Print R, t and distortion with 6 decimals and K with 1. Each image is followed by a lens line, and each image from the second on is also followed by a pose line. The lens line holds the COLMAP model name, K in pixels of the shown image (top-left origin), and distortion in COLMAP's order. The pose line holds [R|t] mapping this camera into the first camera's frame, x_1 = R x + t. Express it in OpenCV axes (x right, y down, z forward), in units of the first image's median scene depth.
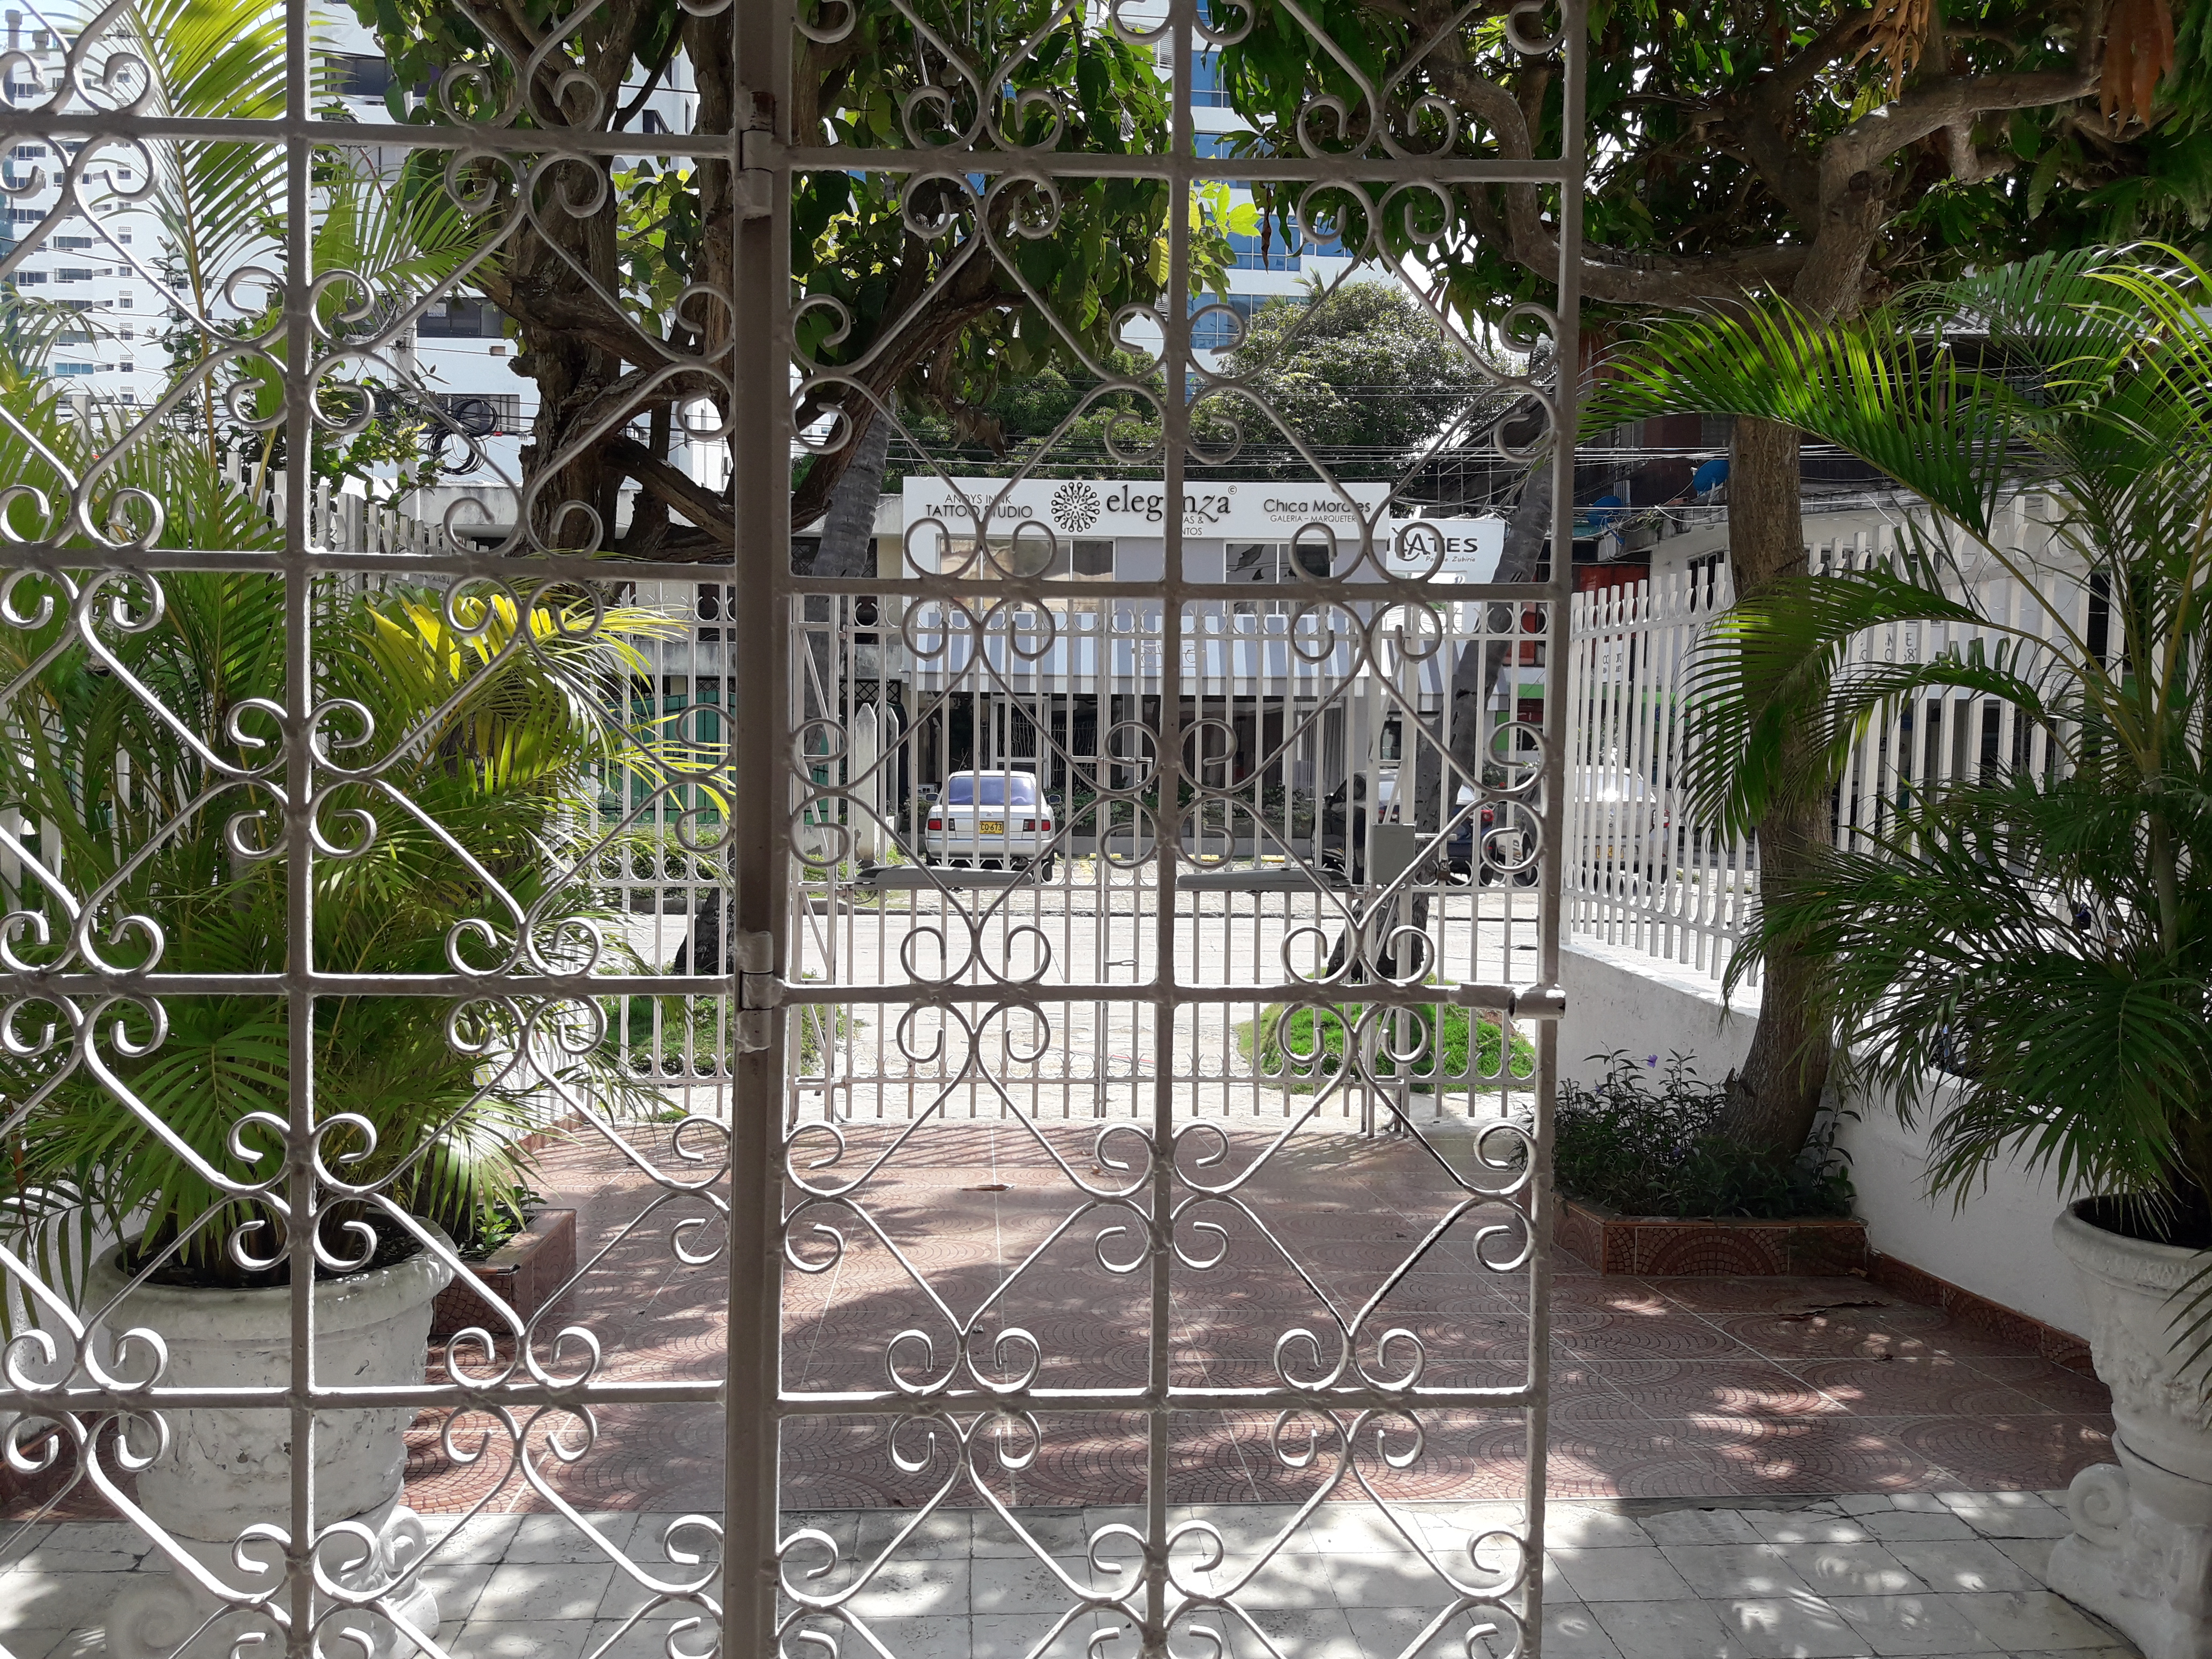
lens RADIAL K [[1822.6, 0, 1062.5], [0, 1822.6, 826.7], [0, 0, 1]] dist [0.047341, -0.070107]
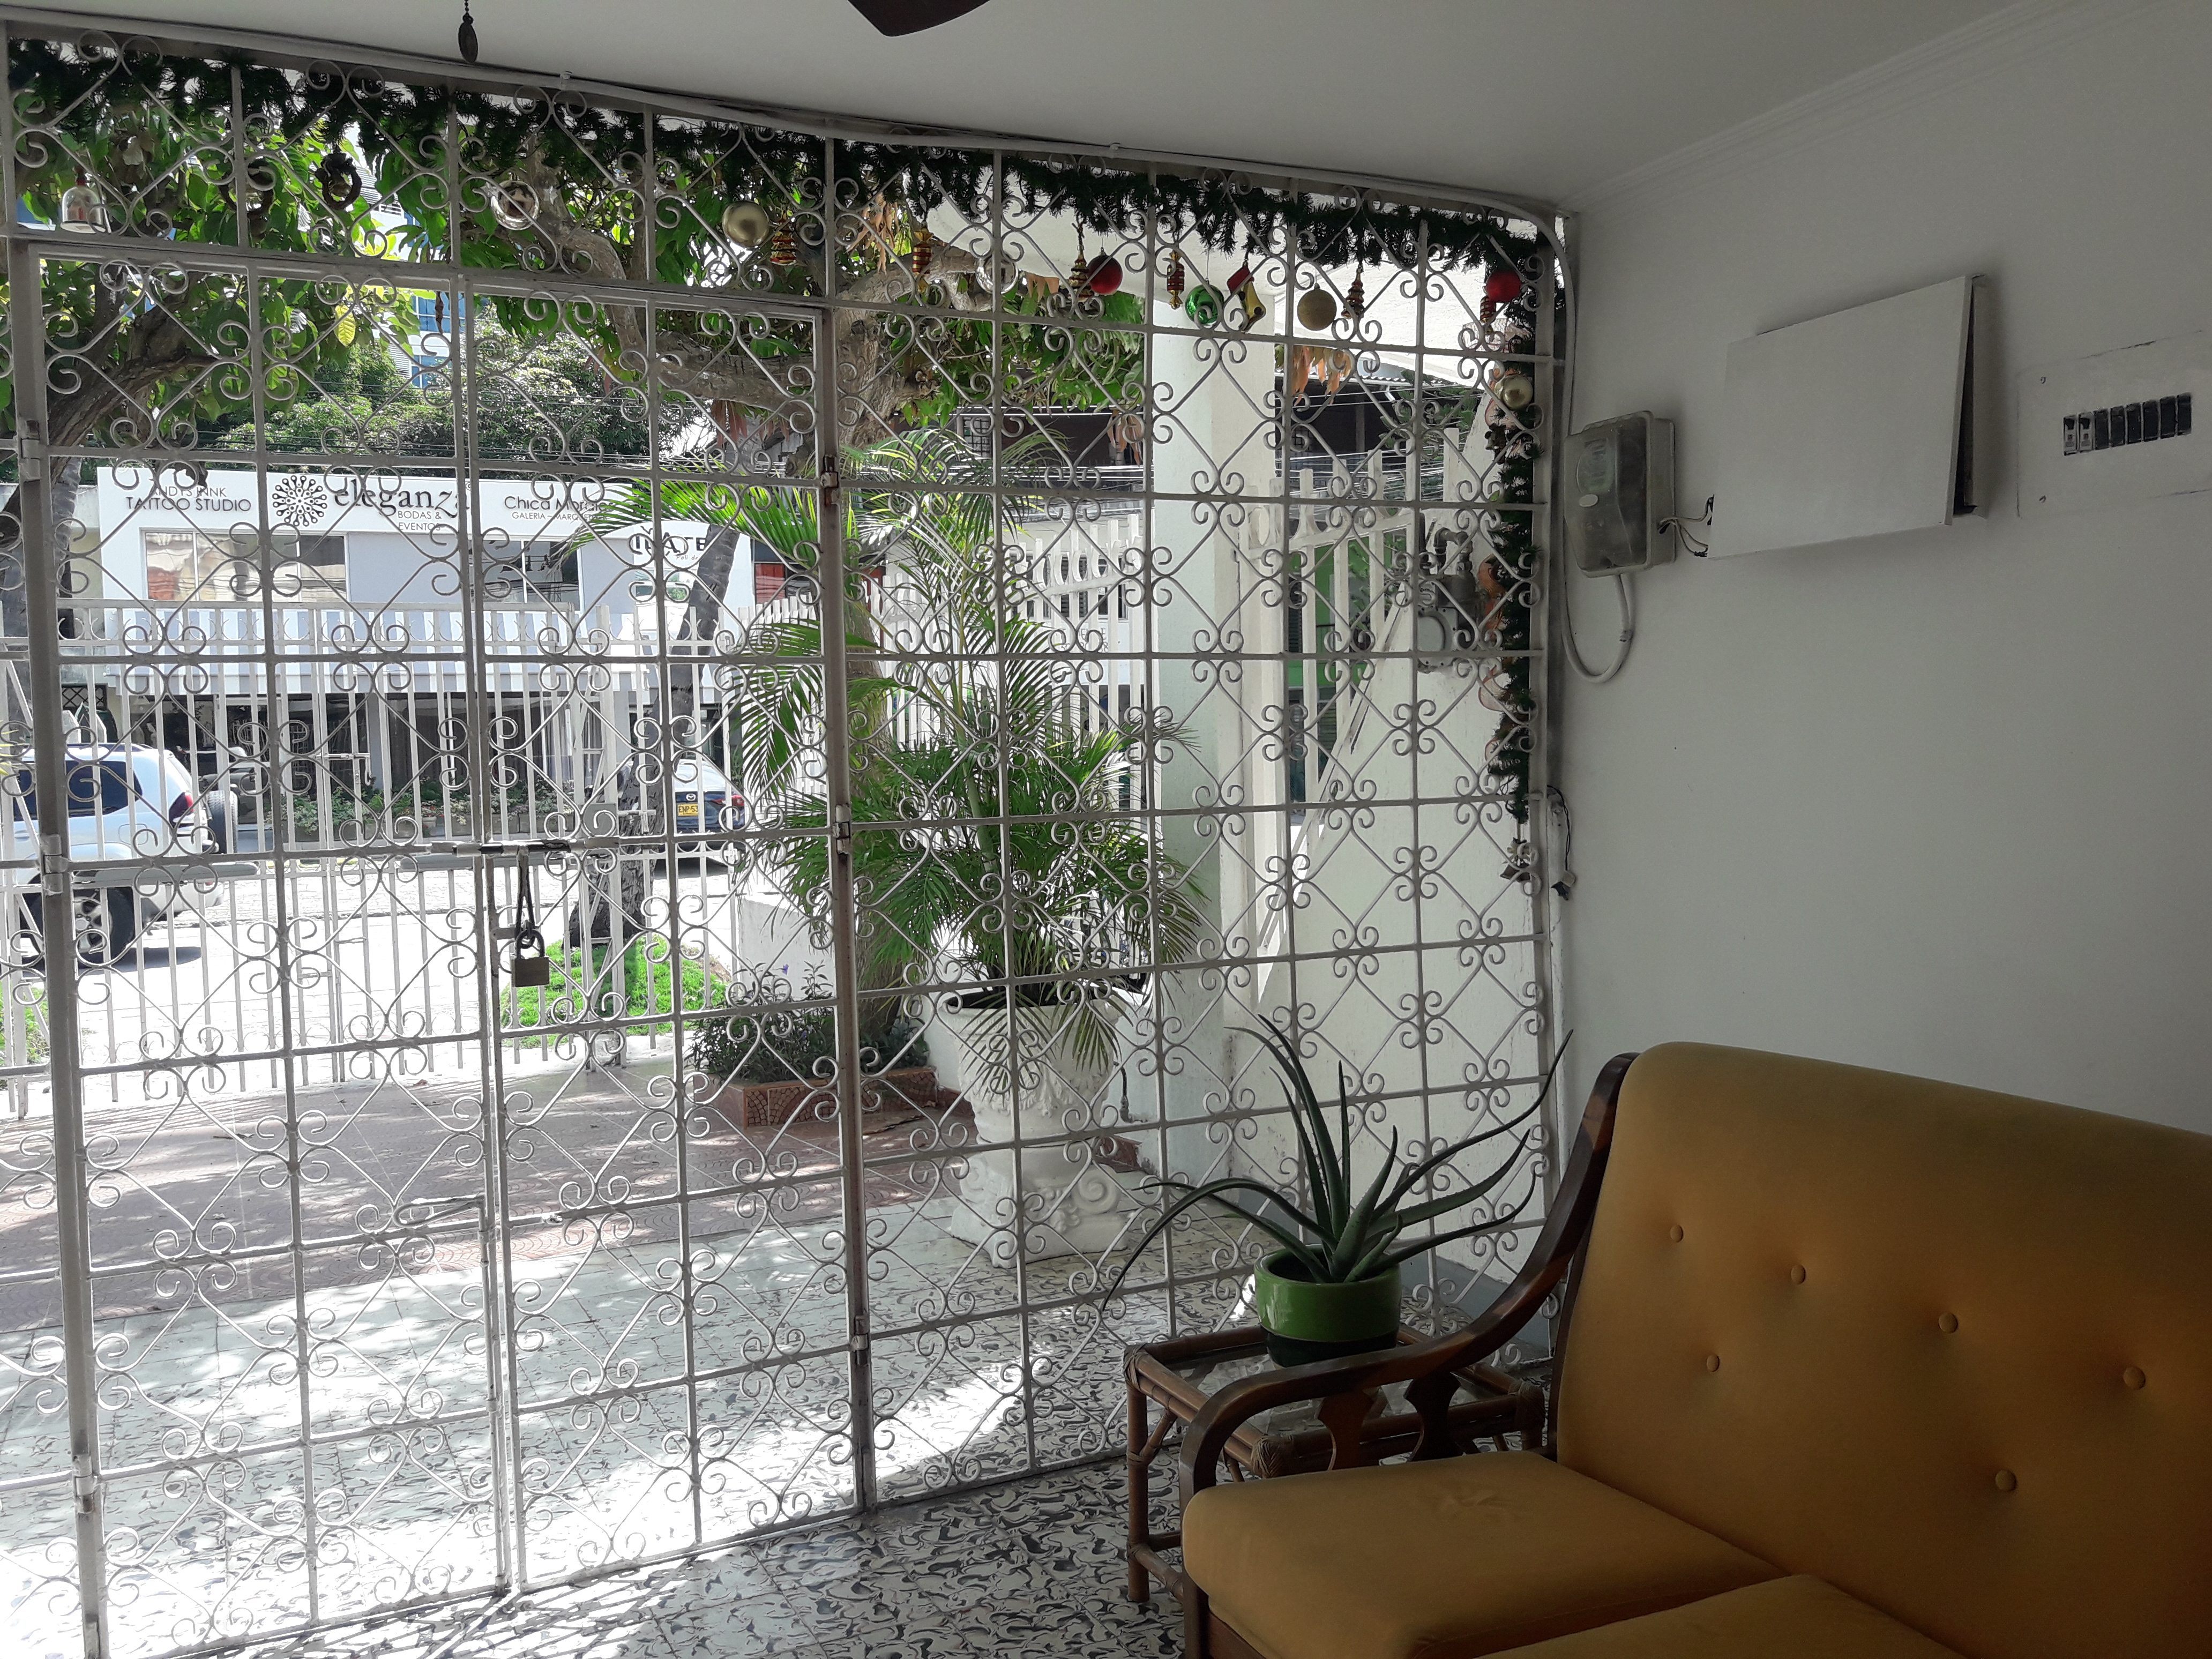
lens RADIAL K [[1852.2, 0, 1106.0], [0, 1852.2, 829.5], [0, 0, 1]] dist [0.039923, -0.059338]
pose [[0.919202, -0.052651, 0.390251, 0.015452], [0.050442, 0.998600, 0.015914, 0.012166], [-0.390542, 0.005057, 0.920571, -0.210427]]
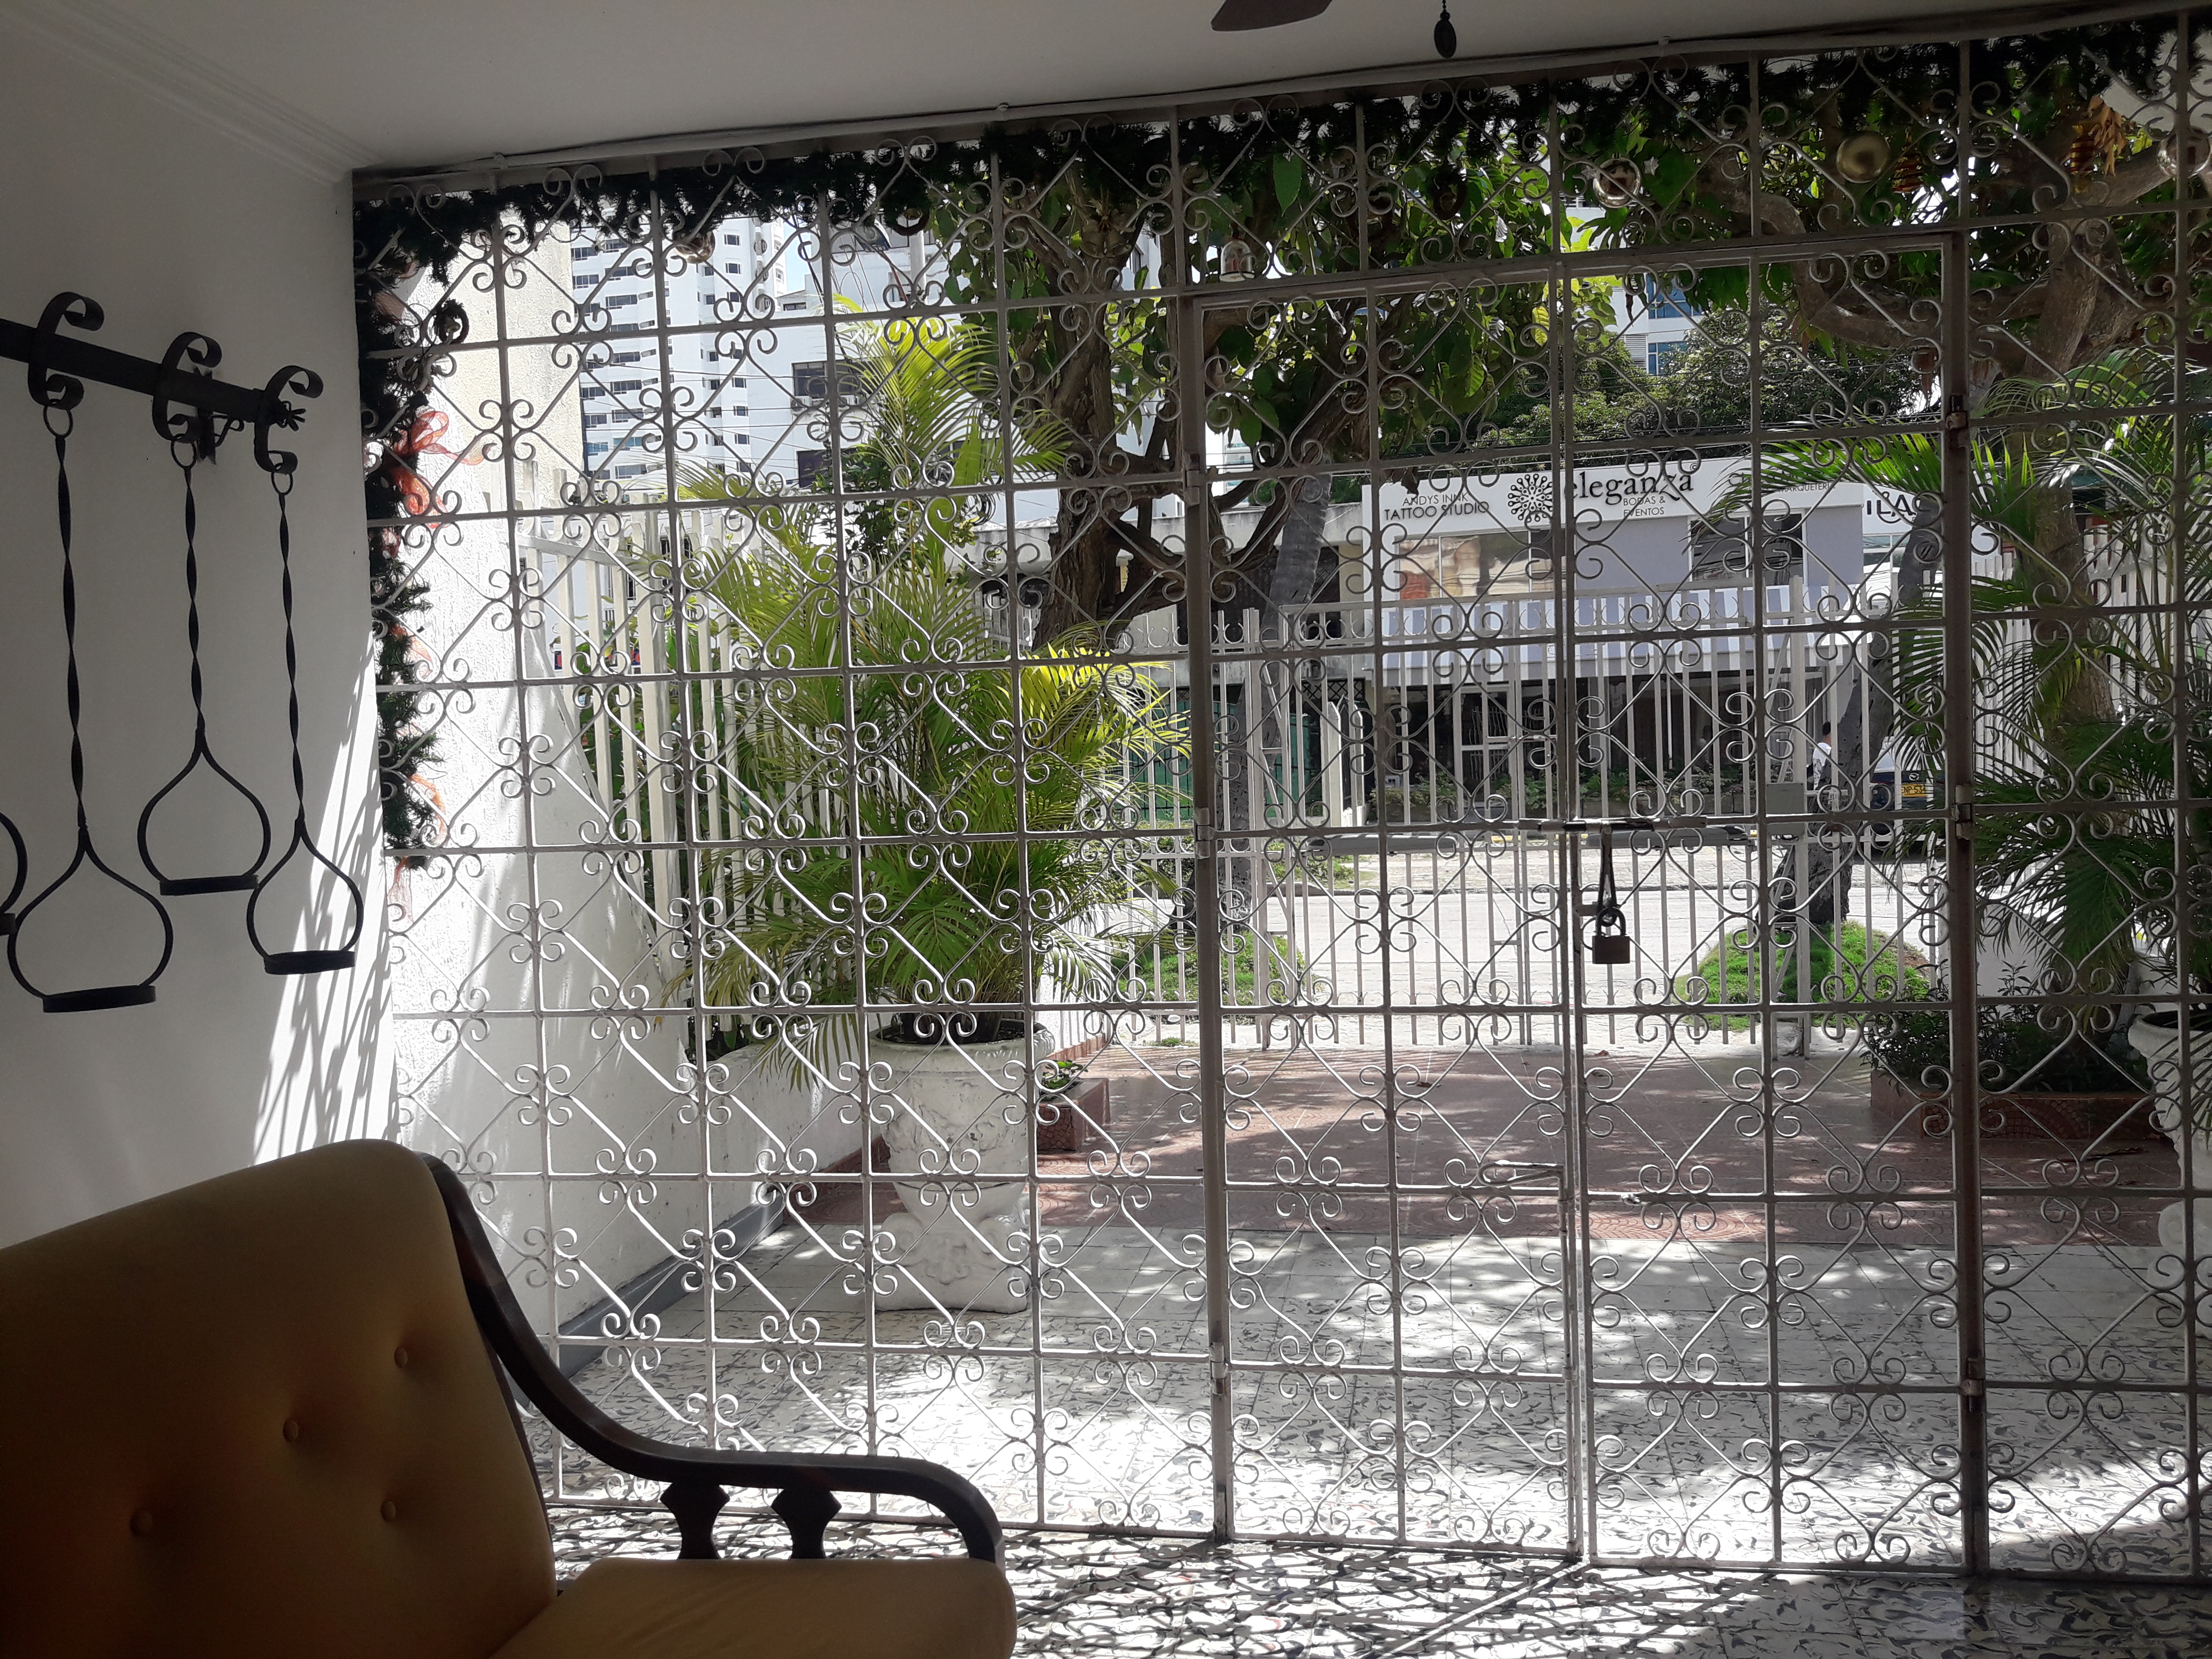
lens RADIAL K [[1852.2, 0, 1106.0], [0, 1852.2, 829.5], [0, 0, 1]] dist [0.039923, -0.059338]
pose [[0.971023, -0.034989, -0.236409, 0.041223], [0.035594, 0.999365, -0.001711, 0.013396], [0.236319, -0.006753, 0.971652, -0.208680]]
